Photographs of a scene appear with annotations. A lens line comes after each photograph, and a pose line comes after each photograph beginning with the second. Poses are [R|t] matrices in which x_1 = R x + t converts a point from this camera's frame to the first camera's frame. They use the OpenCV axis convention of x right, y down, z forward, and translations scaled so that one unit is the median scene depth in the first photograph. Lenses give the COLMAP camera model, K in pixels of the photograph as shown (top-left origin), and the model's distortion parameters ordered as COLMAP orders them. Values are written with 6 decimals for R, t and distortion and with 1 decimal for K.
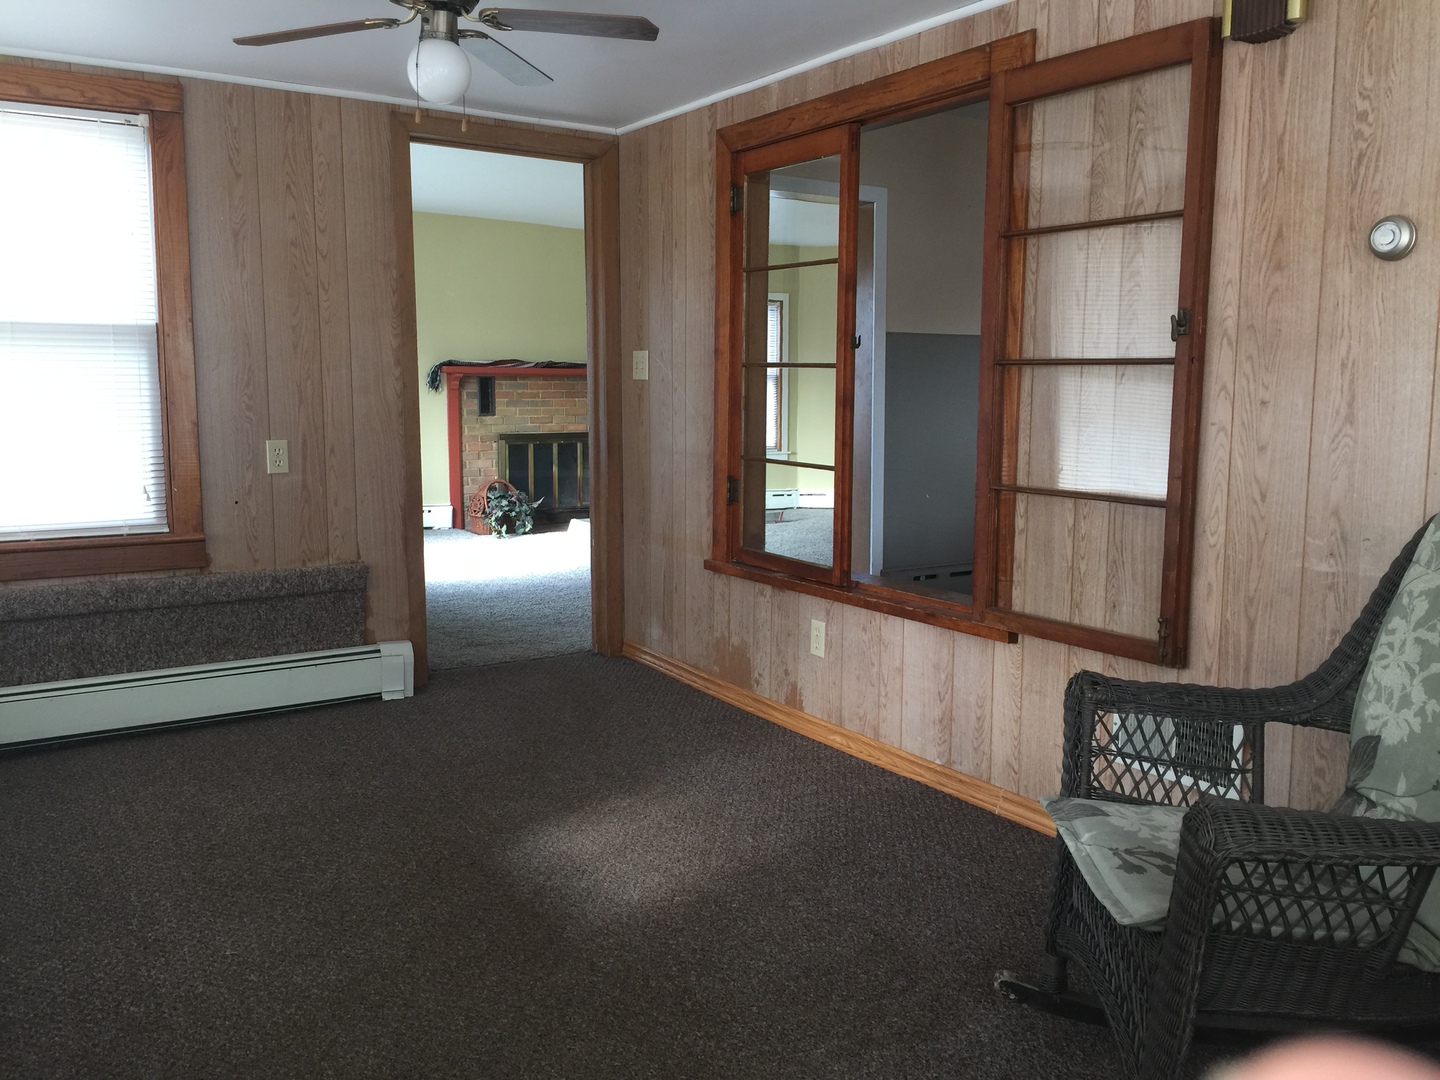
lens RADIAL K [[1214.7, 0, 722.2], [0, 1214.7, 541.7], [0, 0, 1]] dist [0.044547, -0.004803]
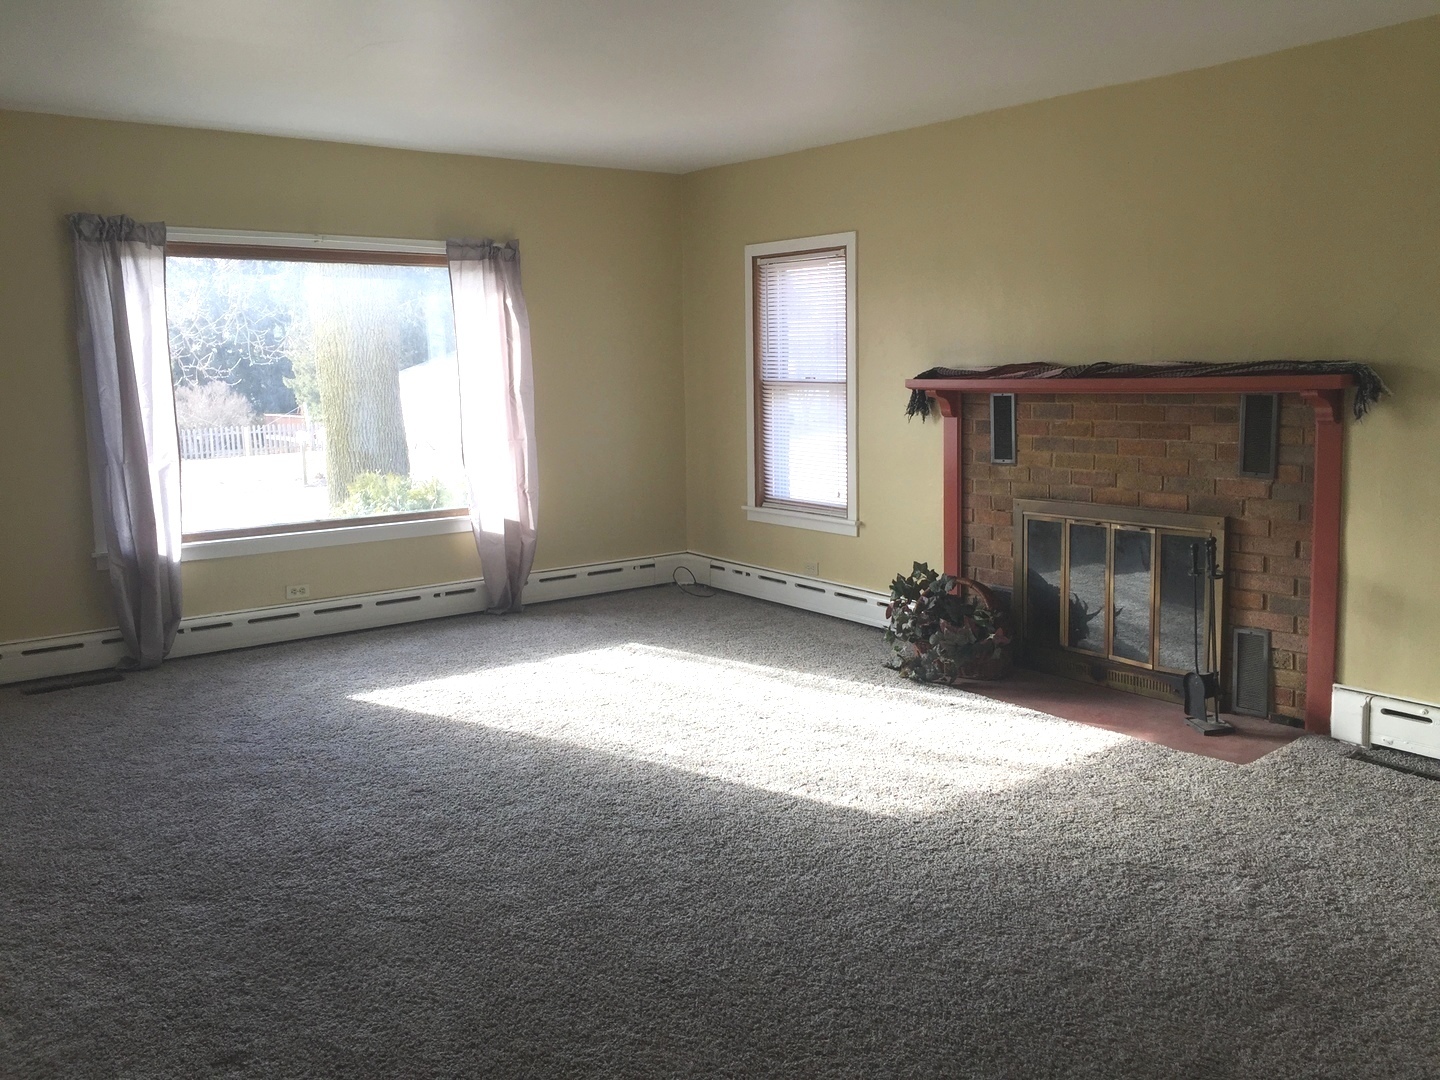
lens RADIAL K [[1214.7, 0, 721.5], [0, 1214.7, 542.1], [0, 0, 1]] dist [0.044547, -0.004803]
pose [[0.061260, 0.142285, -0.987928, 0.355127], [-0.099124, 0.985761, 0.135827, -0.129826], [0.993188, 0.089607, 0.074492, 0.823304]]
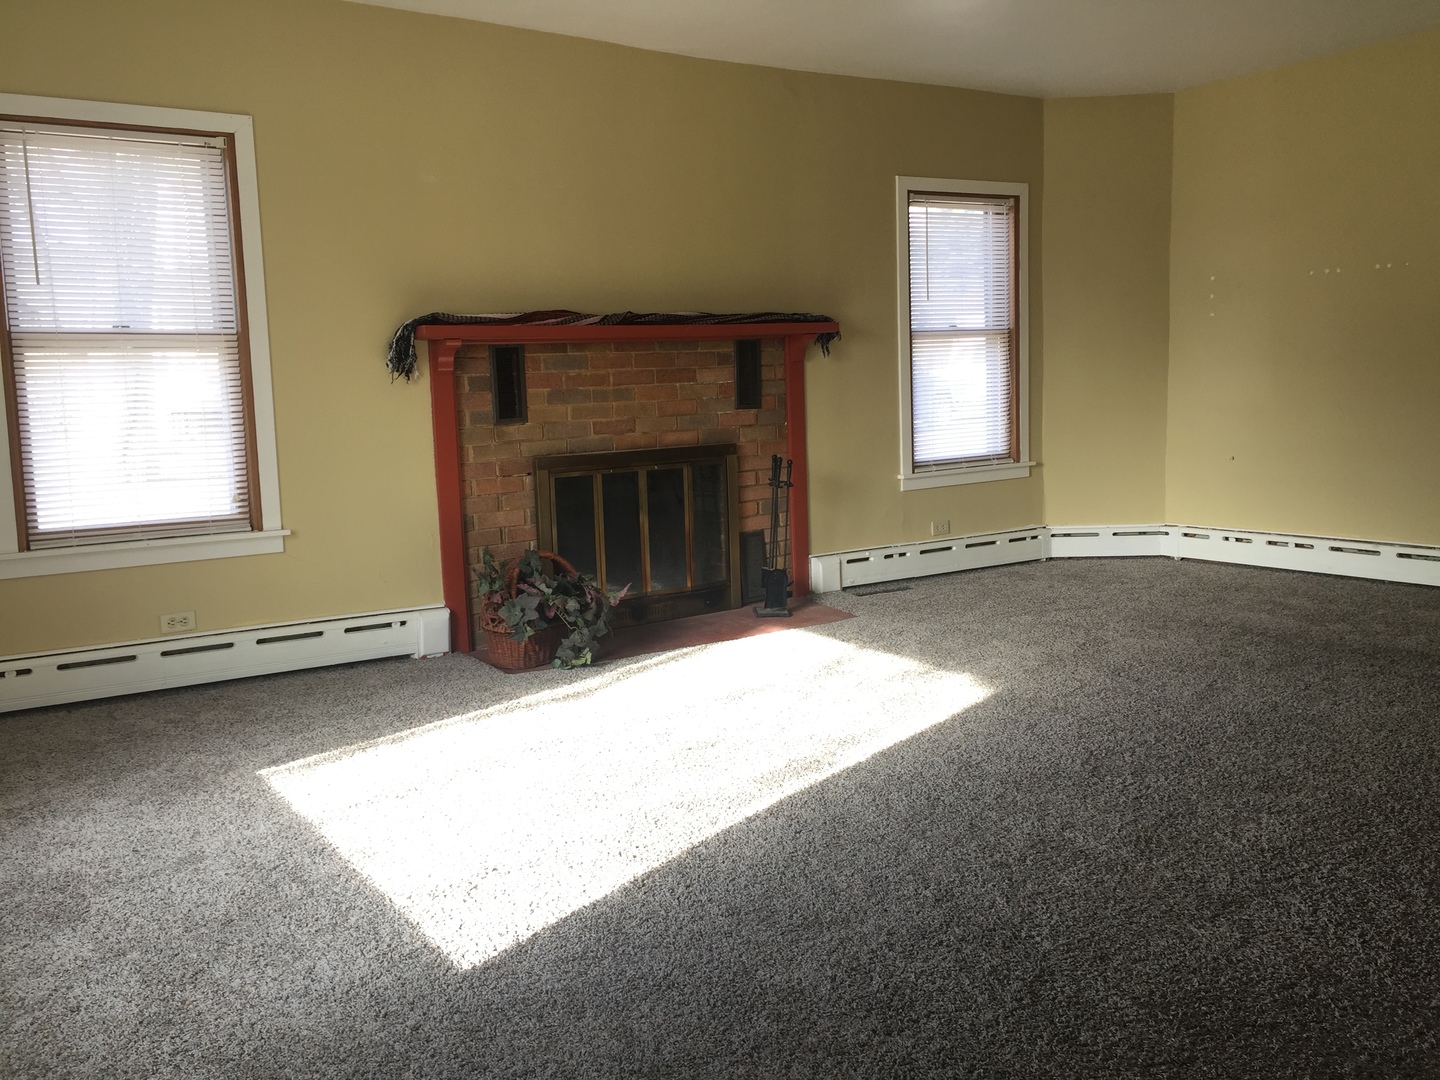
lens RADIAL K [[1214.7, 0, 719.2], [0, 1214.7, 536.8], [0, 0, 1]] dist [0.044547, -0.004803]
pose [[0.999599, -0.028069, -0.003721, -0.105109], [0.028147, 0.999340, 0.022966, -0.064727], [0.003073, -0.023062, 0.999729, 0.488463]]
